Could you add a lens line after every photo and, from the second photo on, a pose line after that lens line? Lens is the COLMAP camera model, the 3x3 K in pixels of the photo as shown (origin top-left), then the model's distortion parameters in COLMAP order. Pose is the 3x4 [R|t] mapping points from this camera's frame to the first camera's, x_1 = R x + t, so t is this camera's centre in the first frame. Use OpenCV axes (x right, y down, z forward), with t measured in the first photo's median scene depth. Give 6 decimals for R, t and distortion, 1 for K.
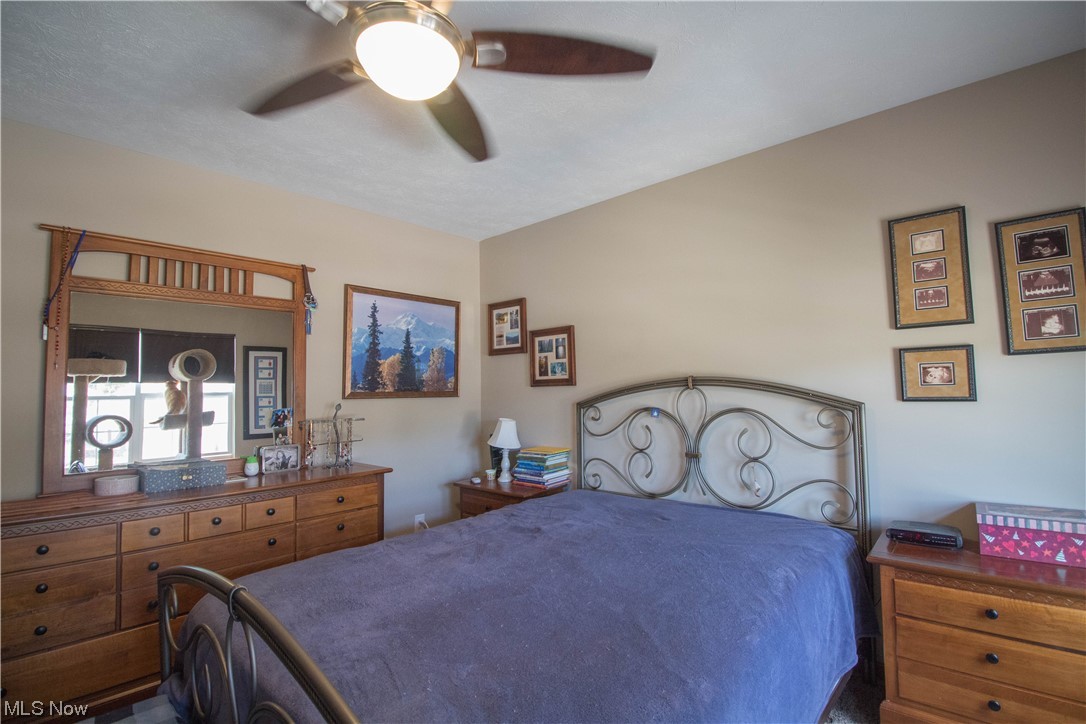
lens RADIAL K [[508.2, 0, 548.3], [0, 508.2, 361.0], [0, 0, 1]] dist [-0.002298, -0.000797]
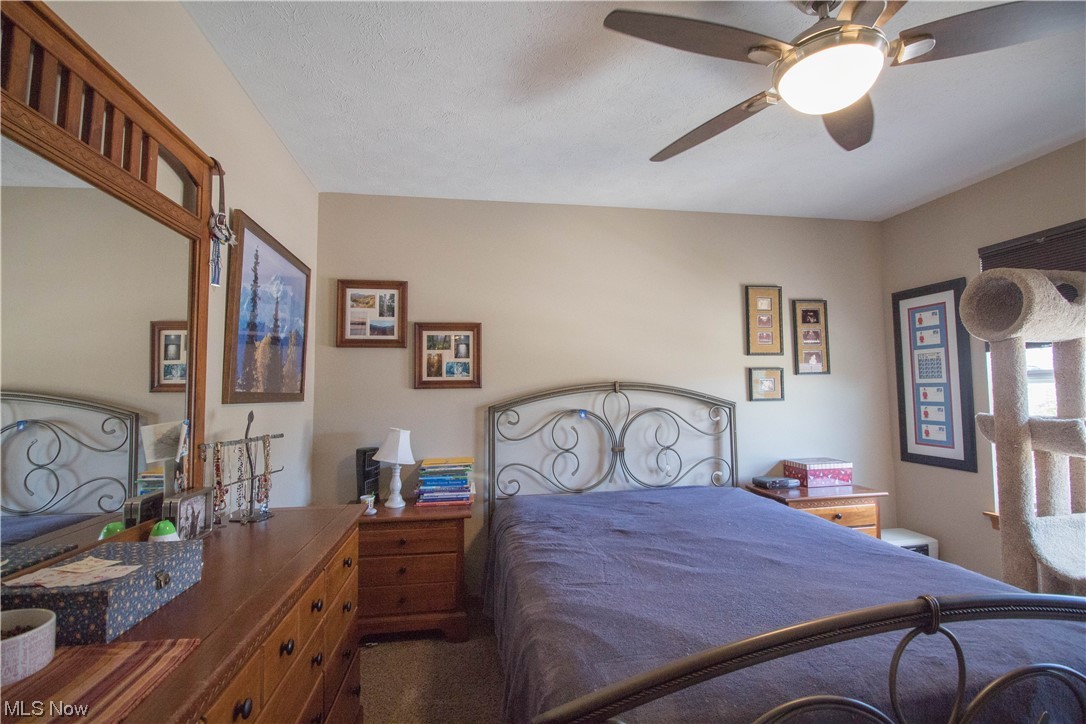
lens RADIAL K [[508.2, 0, 548.3], [0, 508.2, 361.0], [0, 0, 1]] dist [-0.002298, -0.000797]
pose [[0.621249, 0.061065, 0.781230, -0.613664], [-0.046550, 0.998074, -0.040997, 0.032011], [-0.782229, -0.010897, 0.622896, 0.338196]]
